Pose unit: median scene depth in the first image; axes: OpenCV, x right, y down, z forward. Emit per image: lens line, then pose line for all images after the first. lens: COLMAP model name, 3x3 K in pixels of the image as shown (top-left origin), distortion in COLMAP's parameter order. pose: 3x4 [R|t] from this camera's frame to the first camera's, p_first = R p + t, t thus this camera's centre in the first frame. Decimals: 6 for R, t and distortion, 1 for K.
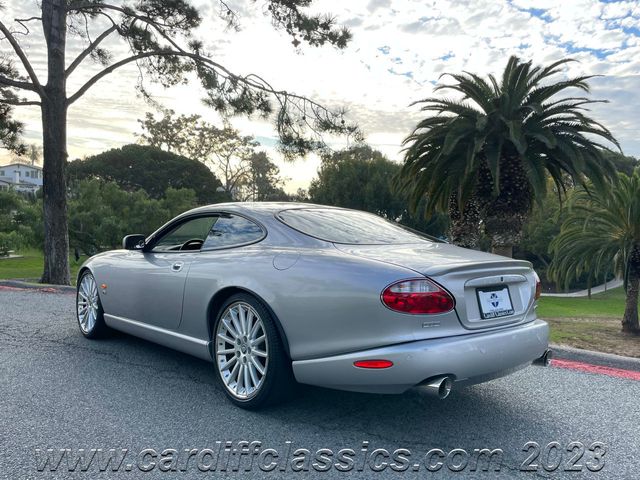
lens RADIAL K [[533.3, 0, 320.0], [0, 533.3, 240.0], [0, 0, 1]] dist [0.082674, -0.123417]
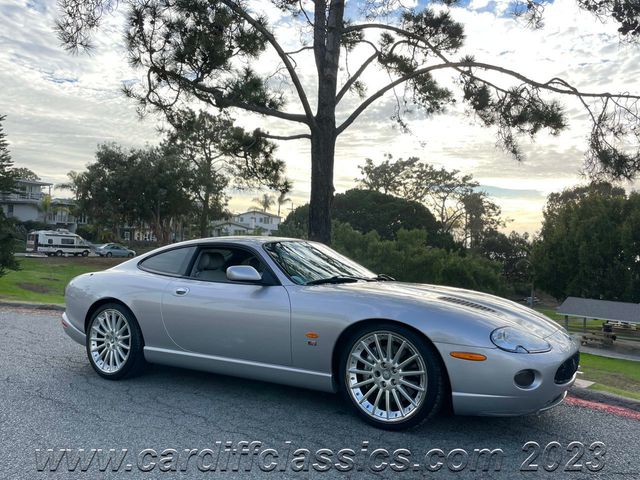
lens RADIAL K [[534.6, 0, 320.0], [0, 534.6, 240.0], [0, 0, 1]] dist [0.051501, -0.010241]
pose [[0.931503, -0.001232, -0.363731, -0.128325], [-0.028805, 0.996604, -0.077144, -0.000084], [0.362590, 0.082338, 0.928304, 0.124423]]
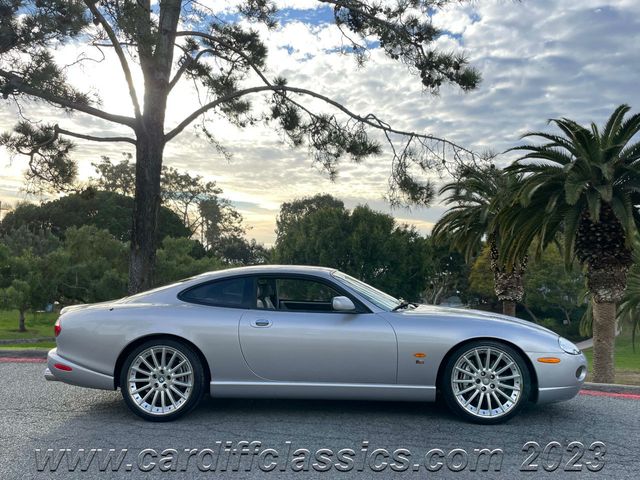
lens RADIAL K [[556.6, 0, 320.0], [0, 556.6, 240.0], [0, 0, 1]] dist [0.030149, -0.004842]
pose [[0.992663, 0.005170, 0.120799, -0.260066], [0.006088, 0.995681, -0.092635, -0.006948], [-0.120757, 0.092691, 0.988345, 0.076610]]
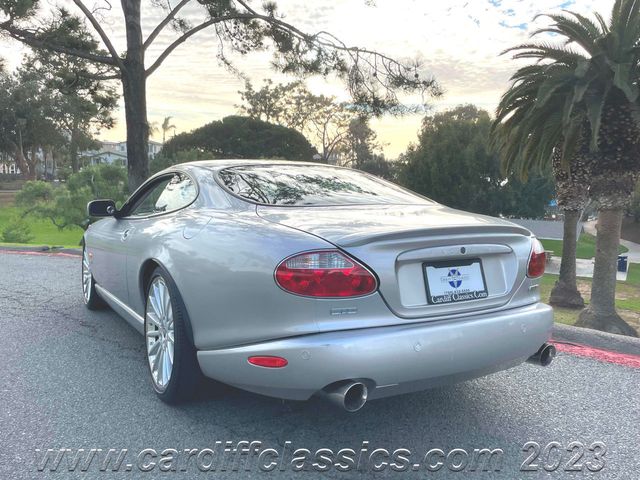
lens RADIAL K [[533.3, 0, 320.0], [0, 533.3, 240.0], [0, 0, 1]] dist [0.082674, -0.123417]
pose [[0.981601, -0.002344, -0.190927, 0.039878], [0.014062, 0.998097, 0.060045, 0.001715], [0.190423, -0.061625, 0.979766, 0.034308]]
